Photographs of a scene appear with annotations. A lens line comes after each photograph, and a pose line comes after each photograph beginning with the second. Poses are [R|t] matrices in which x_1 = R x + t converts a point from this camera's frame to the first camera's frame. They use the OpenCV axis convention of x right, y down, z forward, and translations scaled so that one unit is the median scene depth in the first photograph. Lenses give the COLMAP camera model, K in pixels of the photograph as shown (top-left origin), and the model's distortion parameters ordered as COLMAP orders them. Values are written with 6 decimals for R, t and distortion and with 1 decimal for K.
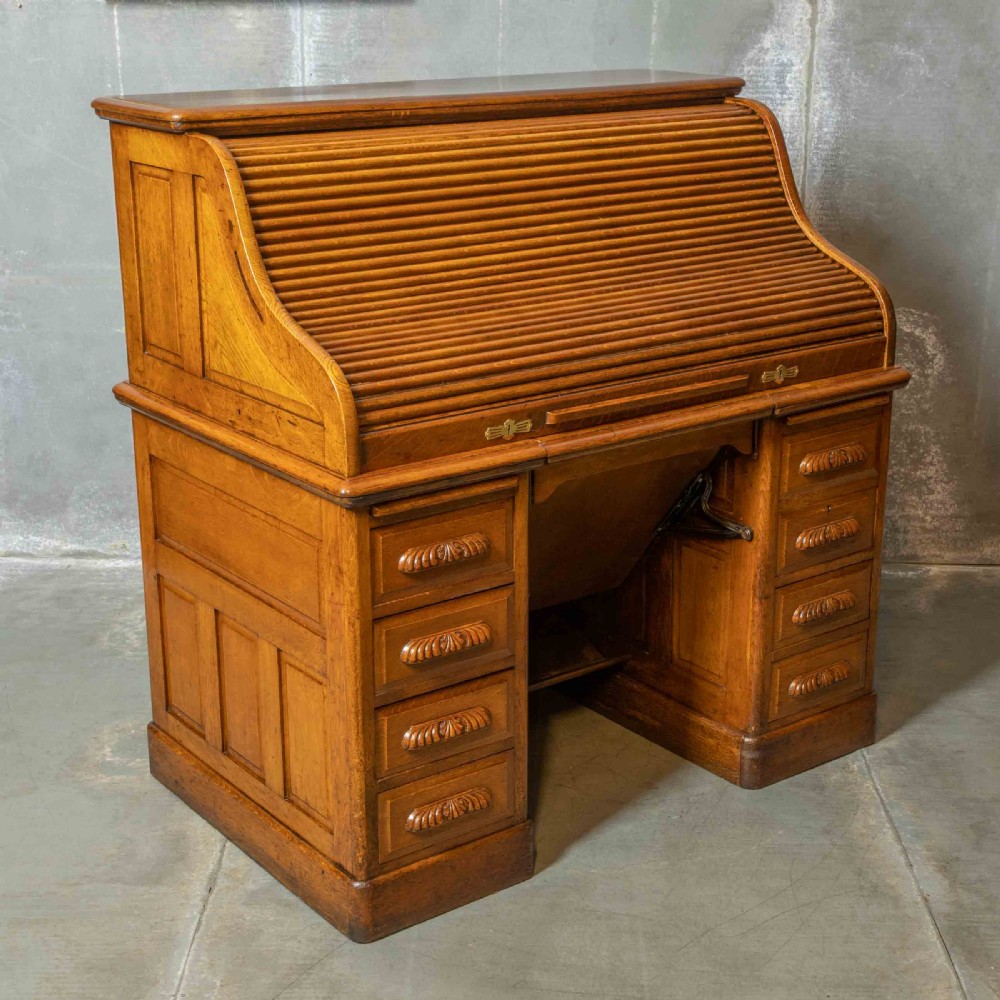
lens RADIAL K [[1690.0, 0, 523.9], [0, 1690.0, 495.5], [0, 0, 1]] dist [0.025558, 0.084437]
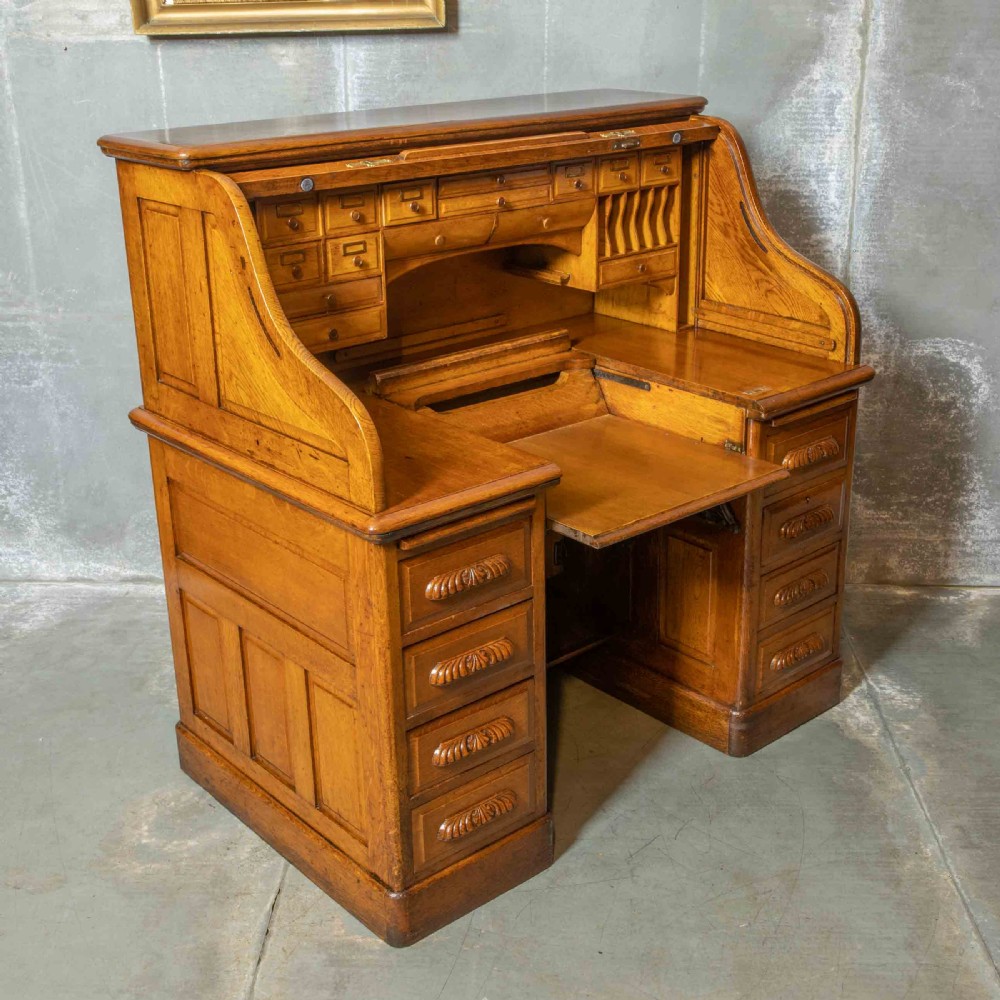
lens RADIAL K [[1348.6, 0, 521.1], [0, 1348.6, 462.4], [0, 0, 1]] dist [-0.038755, 0.033183]
pose [[0.999711, -0.004900, -0.023529, -0.010714], [0.005662, 0.999457, 0.032455, -0.067372], [0.023357, -0.032578, 0.999196, 0.207741]]
